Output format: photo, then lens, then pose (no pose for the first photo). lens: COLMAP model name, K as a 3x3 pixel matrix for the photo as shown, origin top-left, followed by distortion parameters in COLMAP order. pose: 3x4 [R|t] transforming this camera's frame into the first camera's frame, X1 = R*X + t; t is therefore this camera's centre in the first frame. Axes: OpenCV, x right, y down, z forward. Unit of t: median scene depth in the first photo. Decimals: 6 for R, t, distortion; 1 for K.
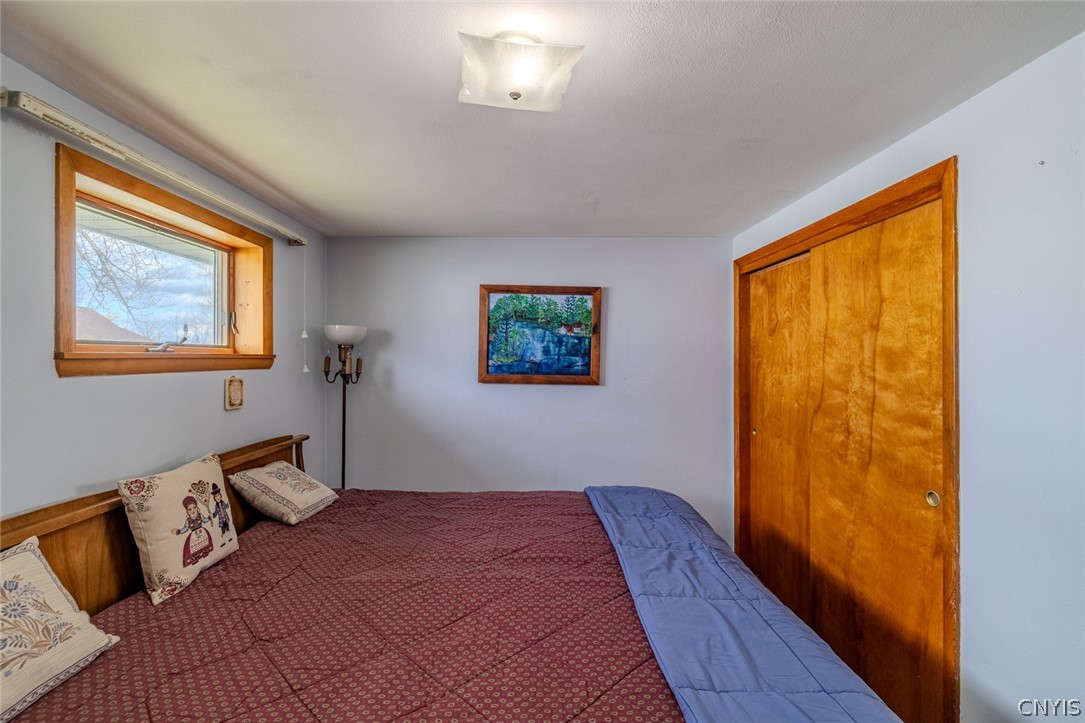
lens RADIAL K [[457.5, 0, 539.4], [0, 457.5, 353.9], [0, 0, 1]] dist [-0.004098, 0.001261]
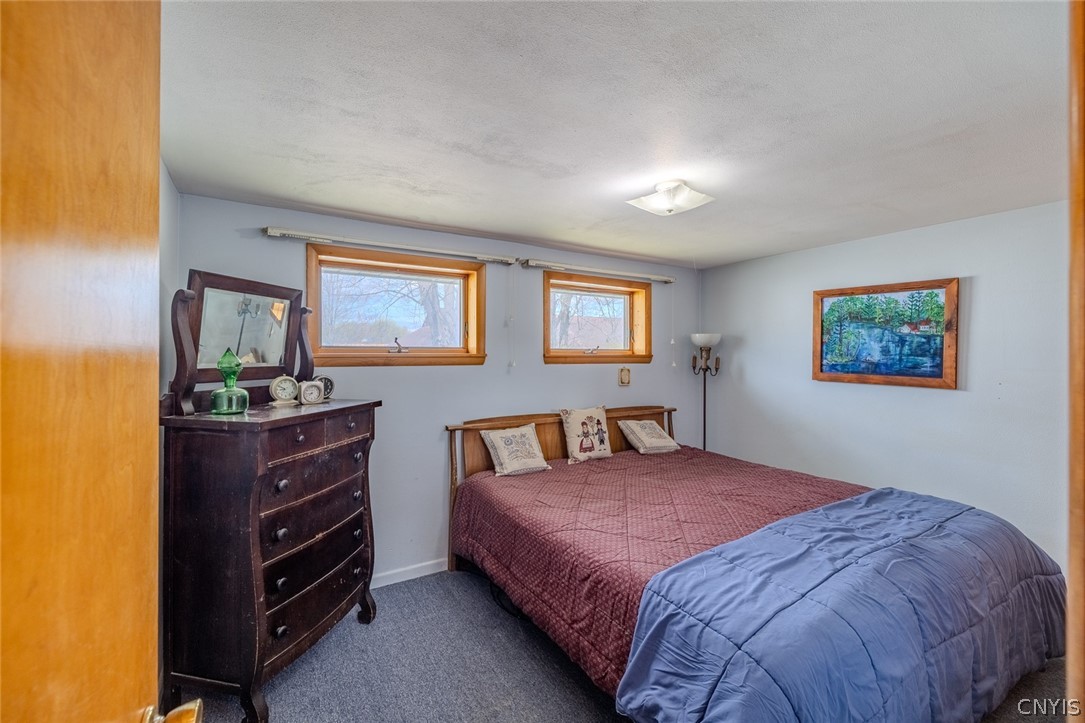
lens RADIAL K [[457.5, 0, 534.1], [0, 457.5, 359.0], [0, 0, 1]] dist [-0.004098, 0.001261]
pose [[0.508743, 0.009348, -0.860868, 0.605548], [0.002991, 0.999916, 0.012626, -0.004781], [0.860913, -0.008998, 0.508672, -0.182005]]
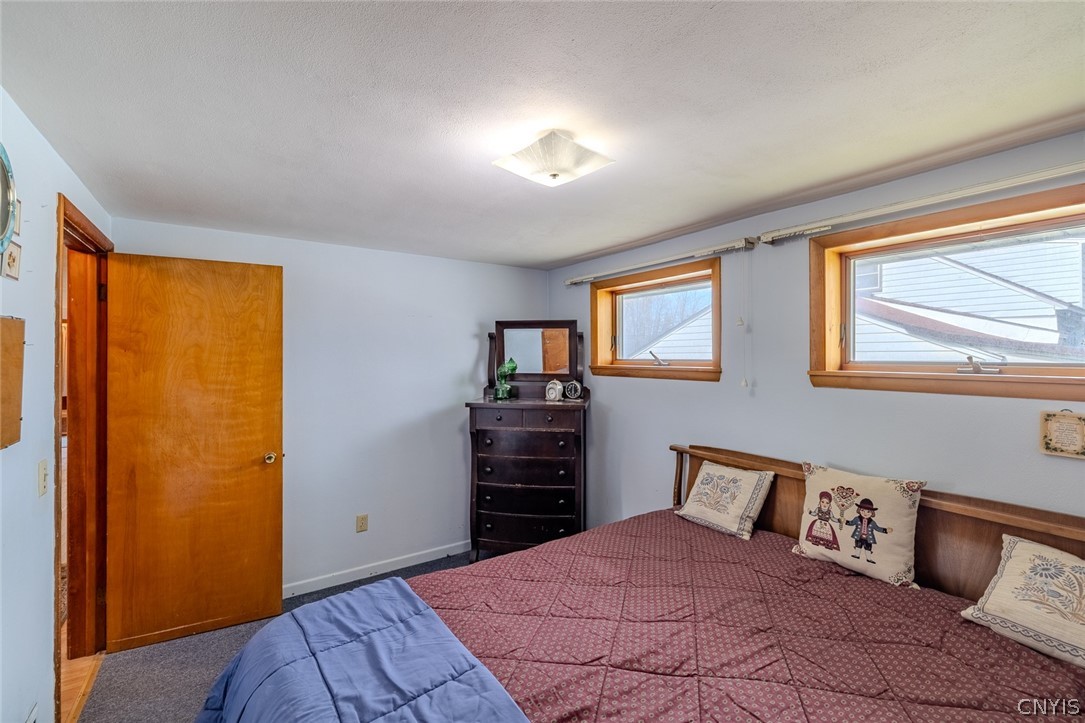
lens RADIAL K [[457.5, 0, 536.0], [0, 457.5, 358.7], [0, 0, 1]] dist [-0.004098, 0.001261]
pose [[-0.838490, 0.001462, -0.544915, 0.340697], [0.001690, 0.999999, 0.000082, -0.026730], [0.544914, -0.000853, -0.838491, 1.017342]]
